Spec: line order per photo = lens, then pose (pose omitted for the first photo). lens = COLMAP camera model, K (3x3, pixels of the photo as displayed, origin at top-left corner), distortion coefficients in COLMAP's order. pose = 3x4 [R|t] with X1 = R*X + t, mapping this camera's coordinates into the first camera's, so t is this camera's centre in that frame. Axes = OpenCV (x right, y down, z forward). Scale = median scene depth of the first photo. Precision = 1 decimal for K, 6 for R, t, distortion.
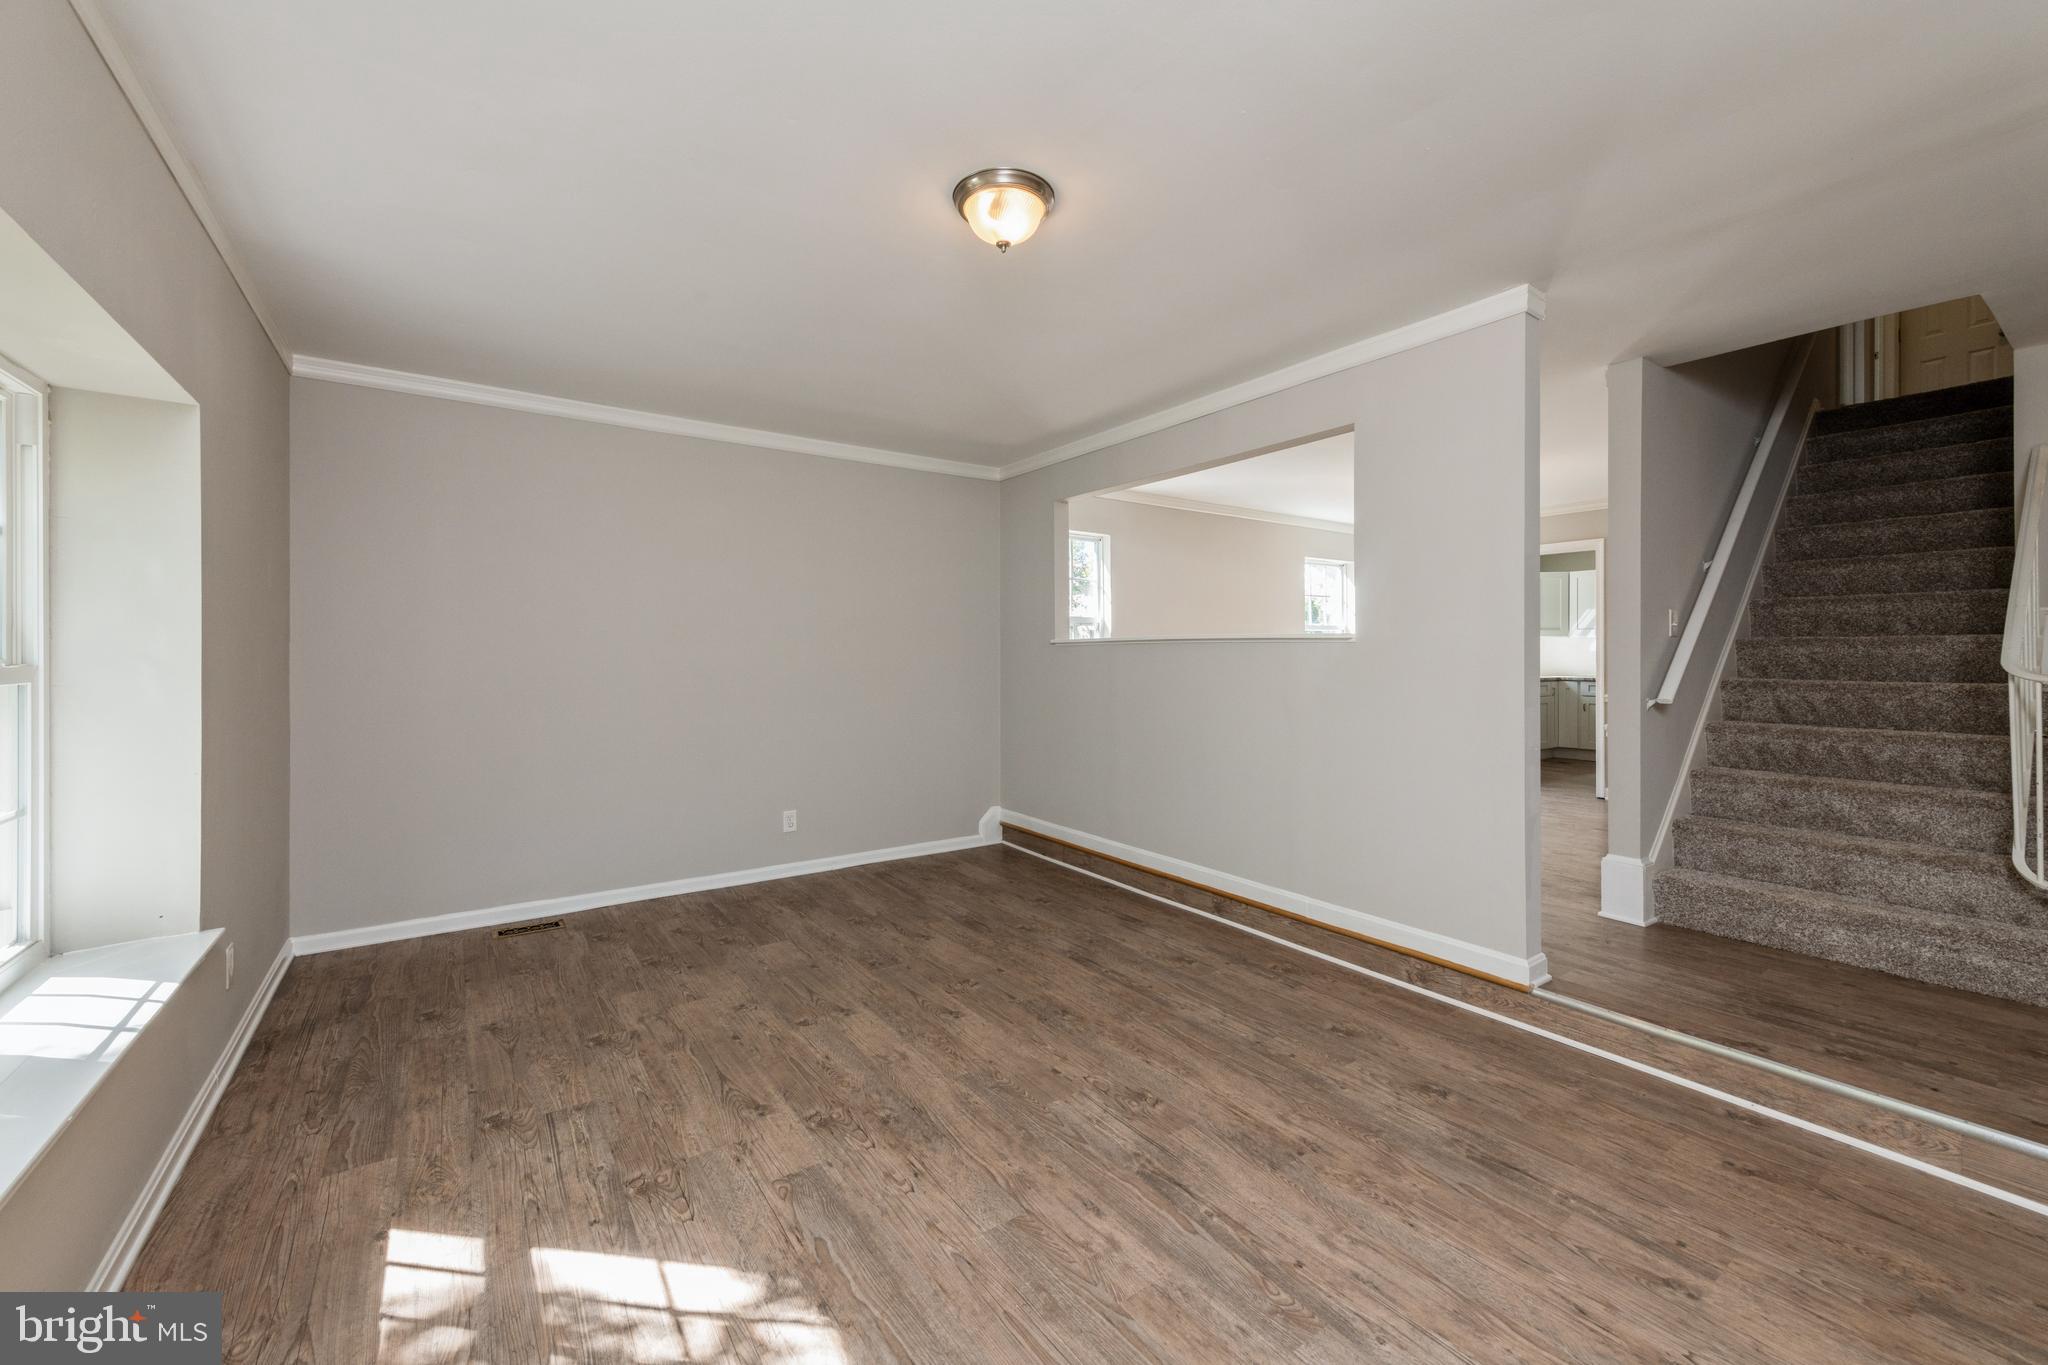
lens RADIAL K [[816.6, 0, 1027.0], [0, 816.6, 667.5], [0, 0, 1]] dist [0.014068, -0.001077]
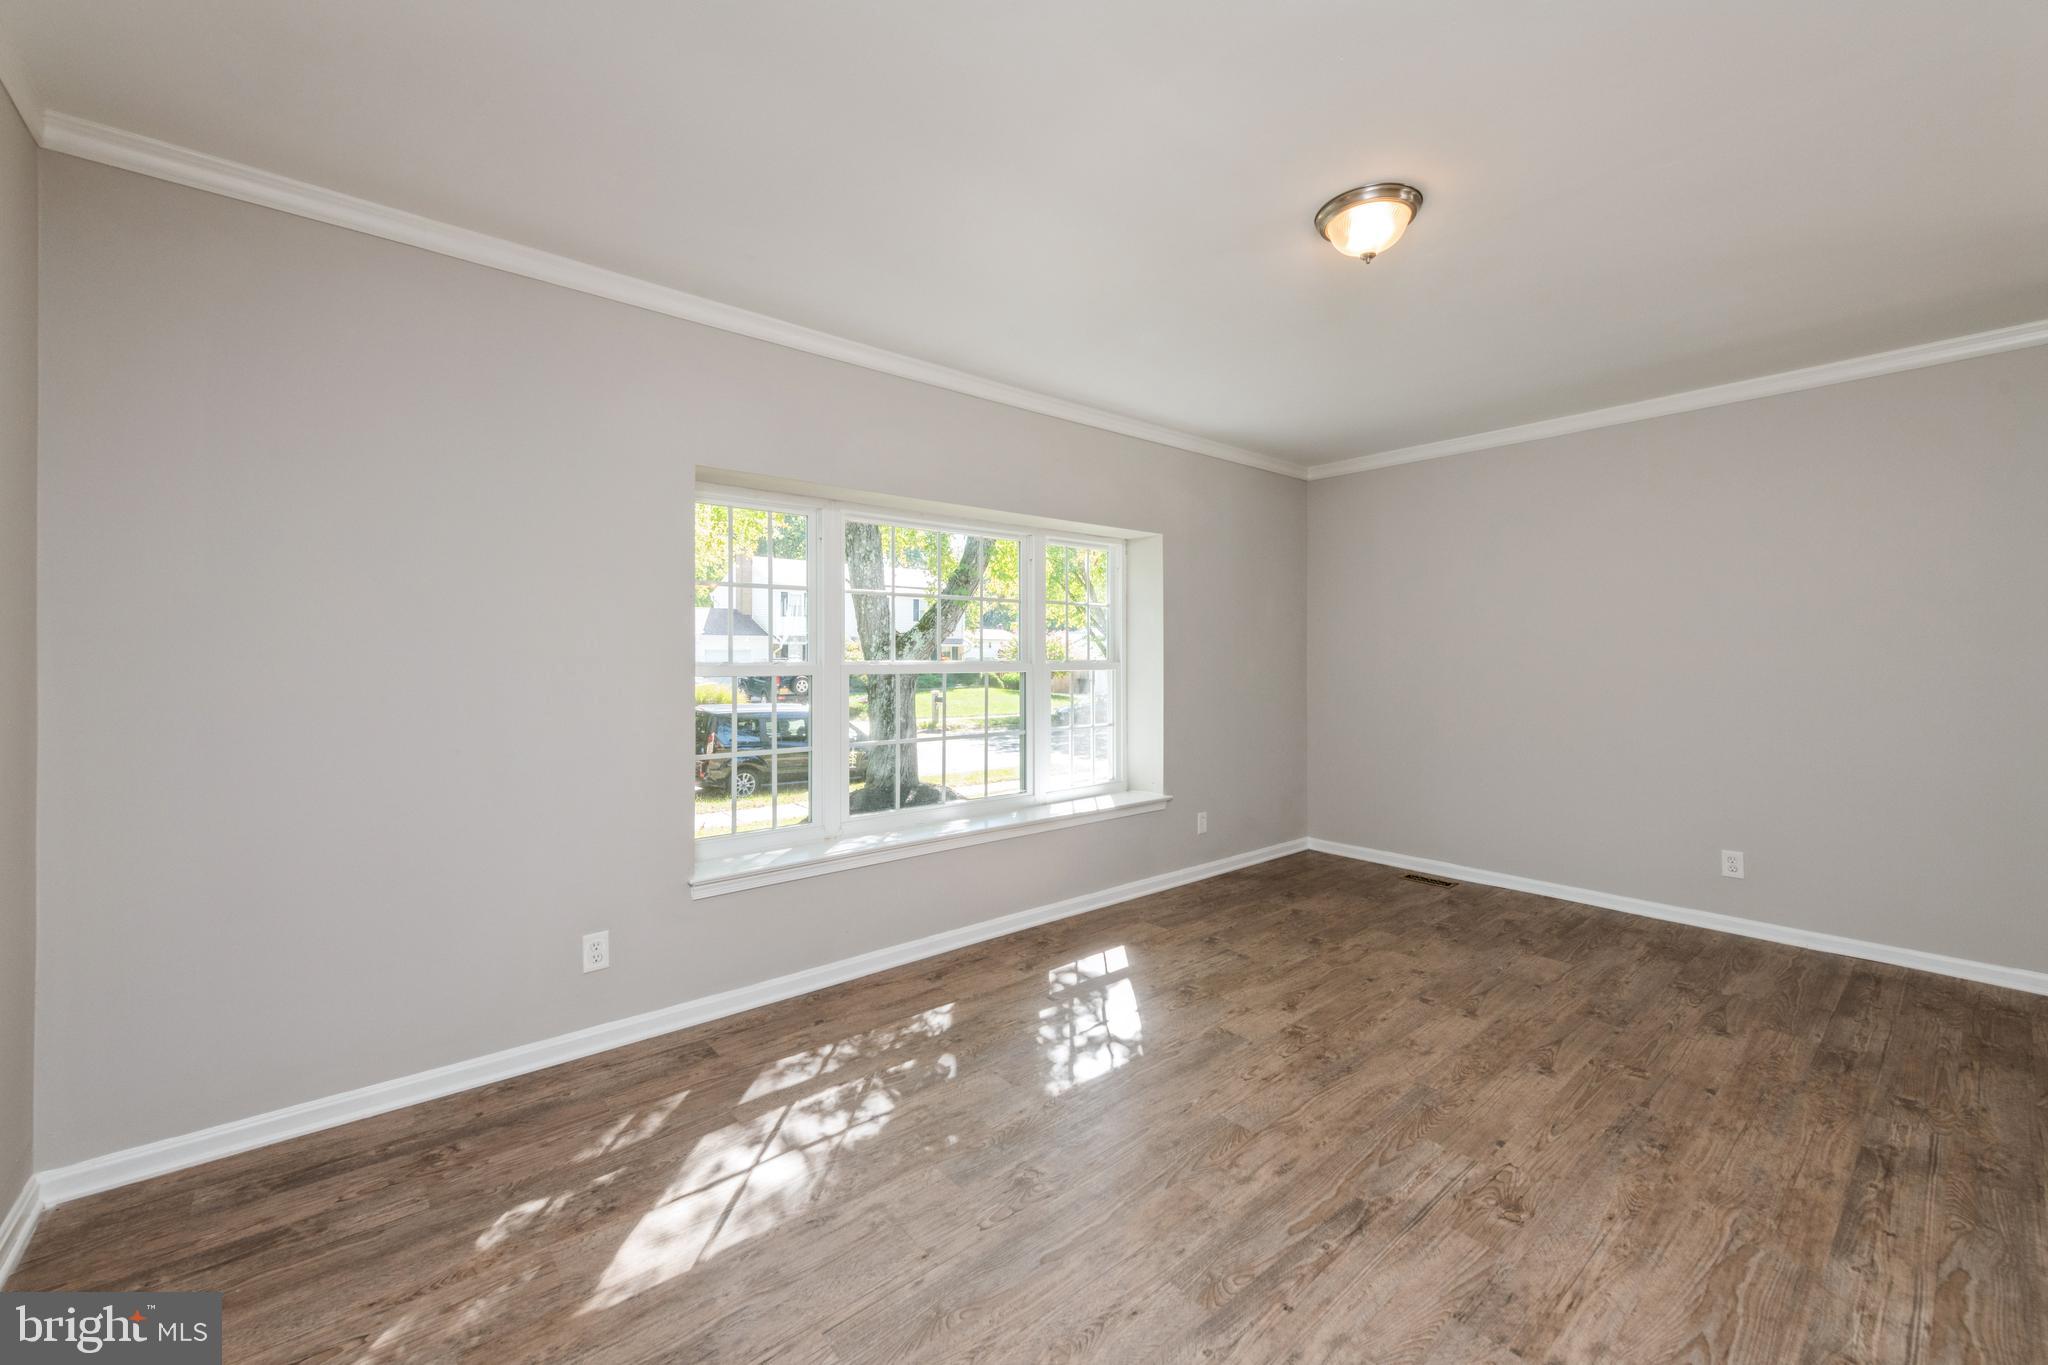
lens RADIAL K [[816.6, 0, 1026.3], [0, 816.6, 669.1], [0, 0, 1]] dist [0.014068, -0.001077]
pose [[0.084959, 0.010837, -0.996326, 0.795518], [-0.014595, 0.999847, 0.009631, -0.006955], [0.996278, 0.013723, 0.085104, 0.393245]]
